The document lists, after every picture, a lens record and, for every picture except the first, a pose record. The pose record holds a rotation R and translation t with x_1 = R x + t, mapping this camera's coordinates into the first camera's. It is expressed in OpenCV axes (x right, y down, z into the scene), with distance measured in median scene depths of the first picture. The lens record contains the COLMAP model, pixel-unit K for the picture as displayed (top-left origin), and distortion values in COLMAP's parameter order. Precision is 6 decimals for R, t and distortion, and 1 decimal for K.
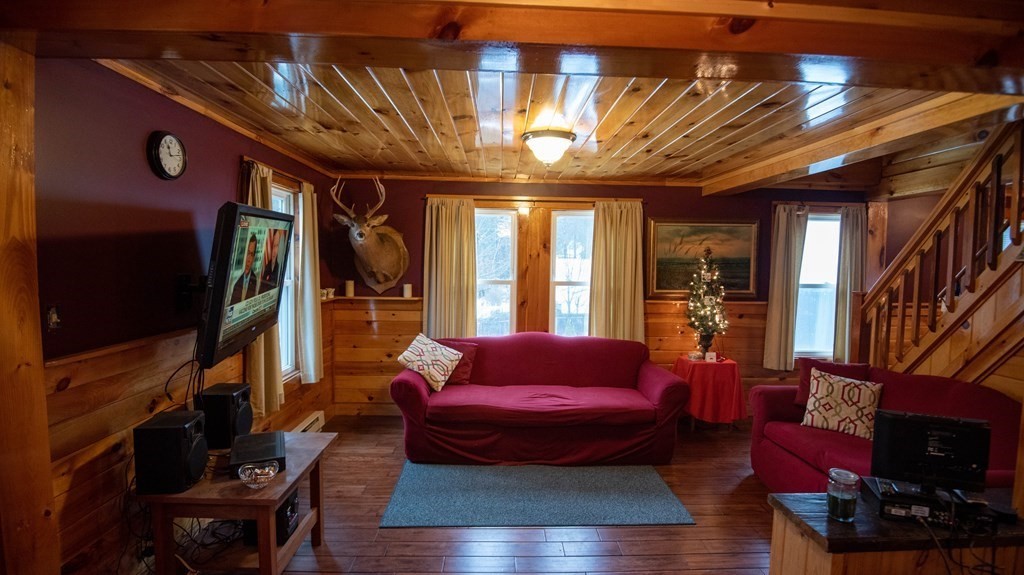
lens RADIAL K [[466.3, 0, 514.8], [0, 466.3, 286.2], [0, 0, 1]] dist [-0.026503, -0.008781]
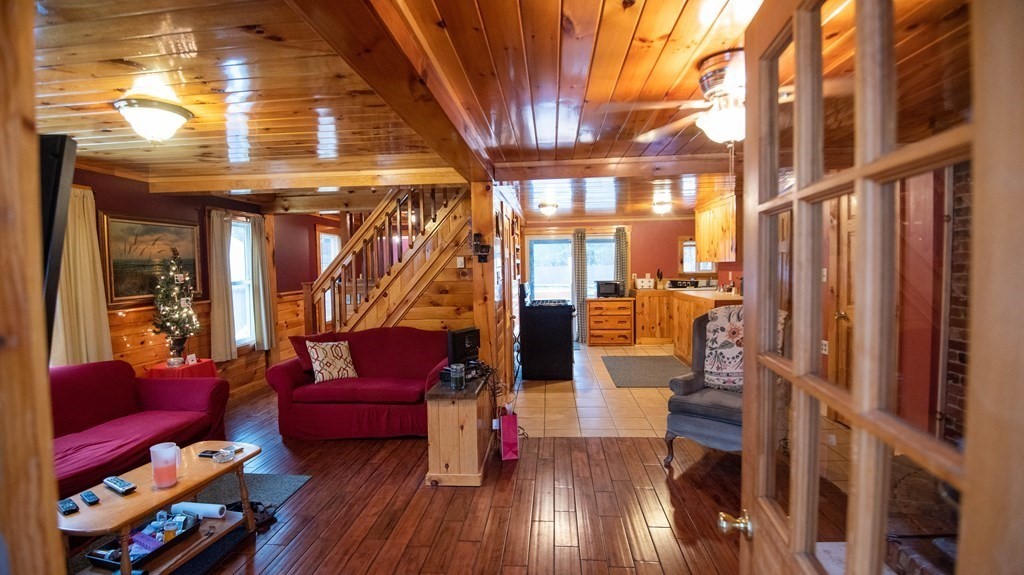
lens RADIAL K [[466.3, 0, 514.8], [0, 466.3, 286.2], [0, 0, 1]] dist [-0.026503, -0.008781]
pose [[0.106473, -0.059945, 0.992507, -0.454386], [0.071722, 0.996044, 0.052465, -0.003712], [-0.991725, 0.065598, 0.110351, 0.194920]]
